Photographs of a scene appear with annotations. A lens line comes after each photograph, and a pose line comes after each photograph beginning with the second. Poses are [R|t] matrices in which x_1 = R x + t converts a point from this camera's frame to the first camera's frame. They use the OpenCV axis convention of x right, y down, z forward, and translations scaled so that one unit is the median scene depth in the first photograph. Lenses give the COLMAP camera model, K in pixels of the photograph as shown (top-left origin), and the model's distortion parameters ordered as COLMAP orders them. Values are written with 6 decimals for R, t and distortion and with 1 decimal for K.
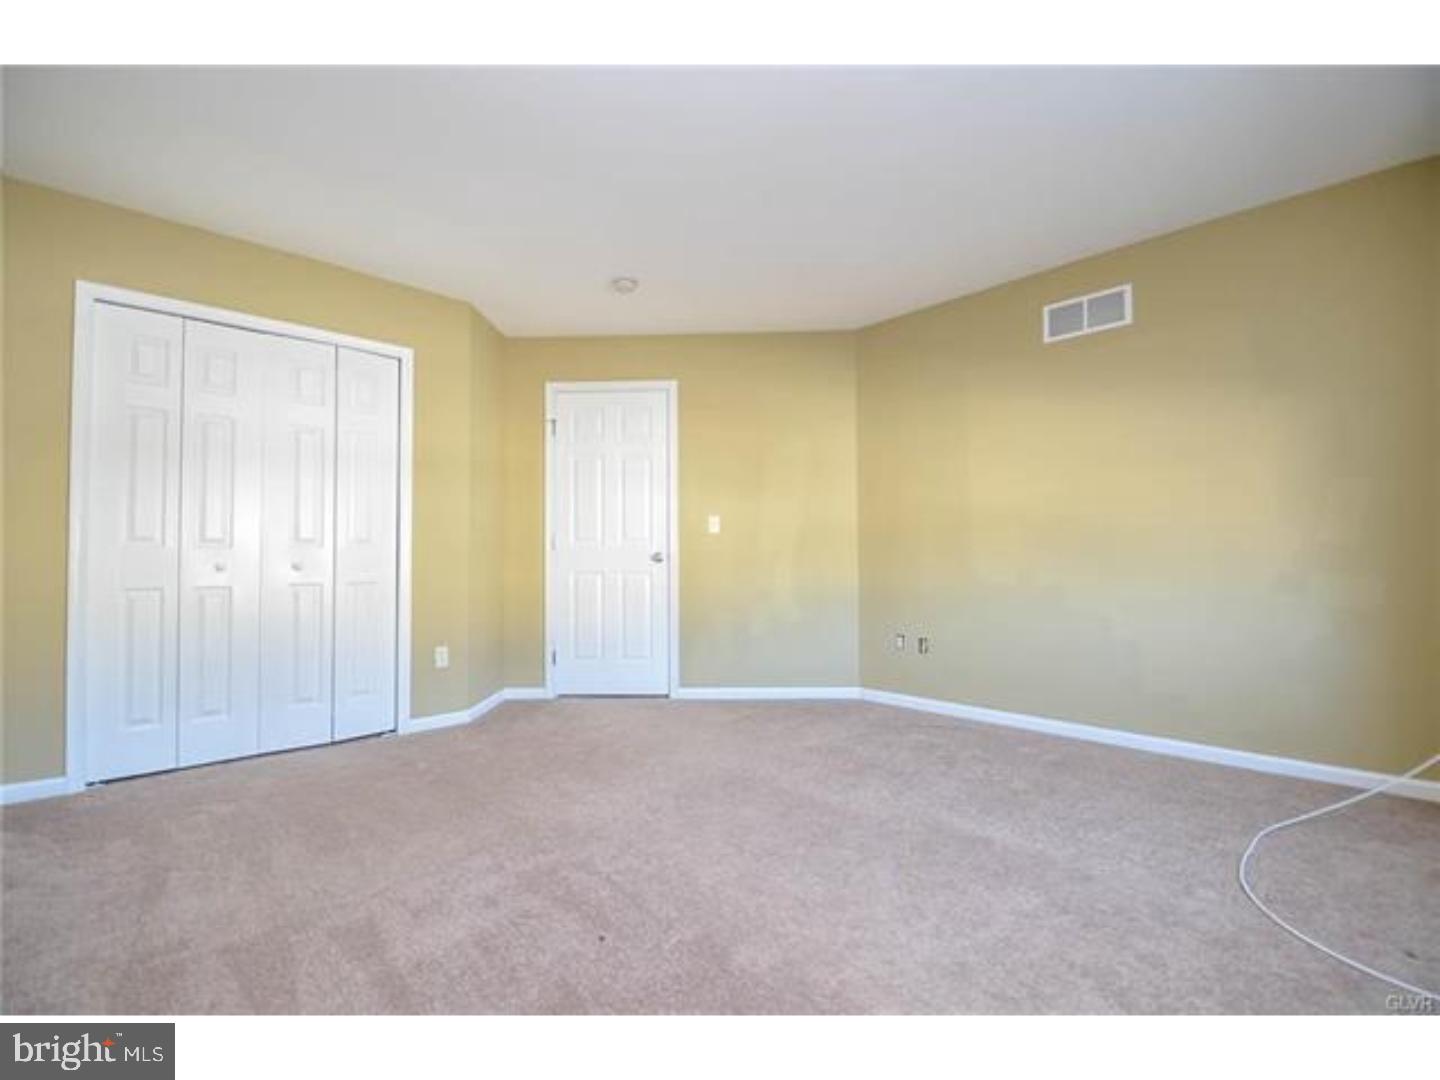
lens RADIAL K [[645.0, 0, 716.6], [0, 645.0, 544.9], [0, 0, 1]] dist [0.002369, 0.000044]
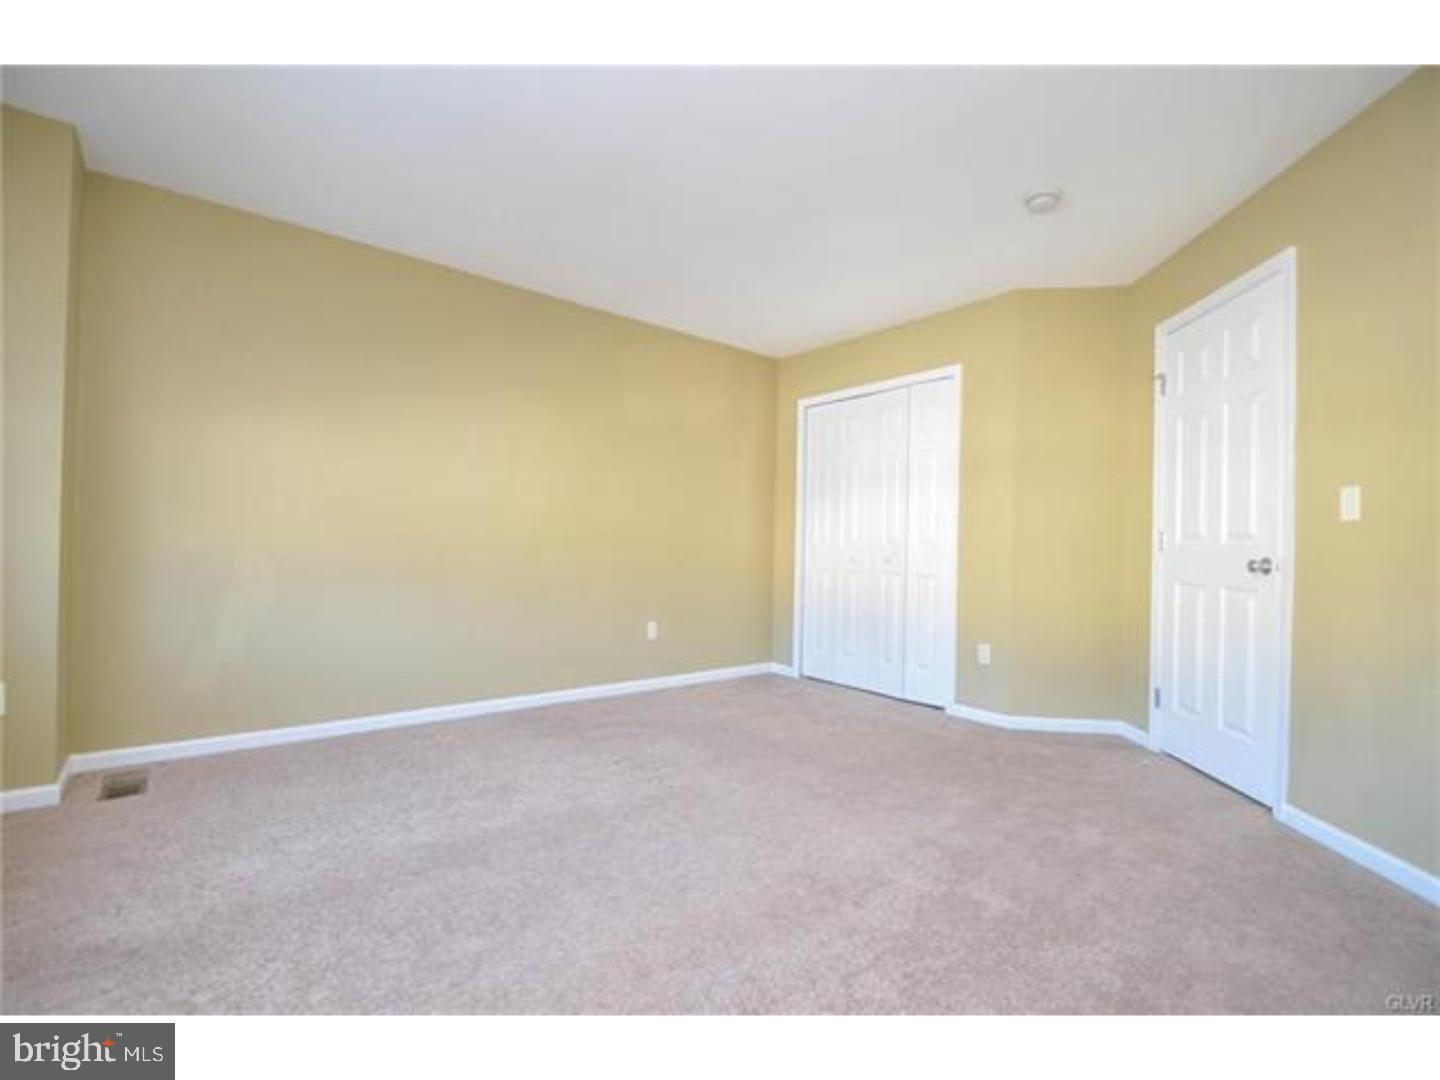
lens RADIAL K [[645.0, 0, 716.6], [0, 645.0, 544.9], [0, 0, 1]] dist [0.002369, 0.000044]
pose [[-0.085334, 0.004194, -0.996344, 0.538264], [0.000752, 0.999991, 0.004145, -0.002631], [0.996352, -0.000396, -0.085336, 0.572958]]
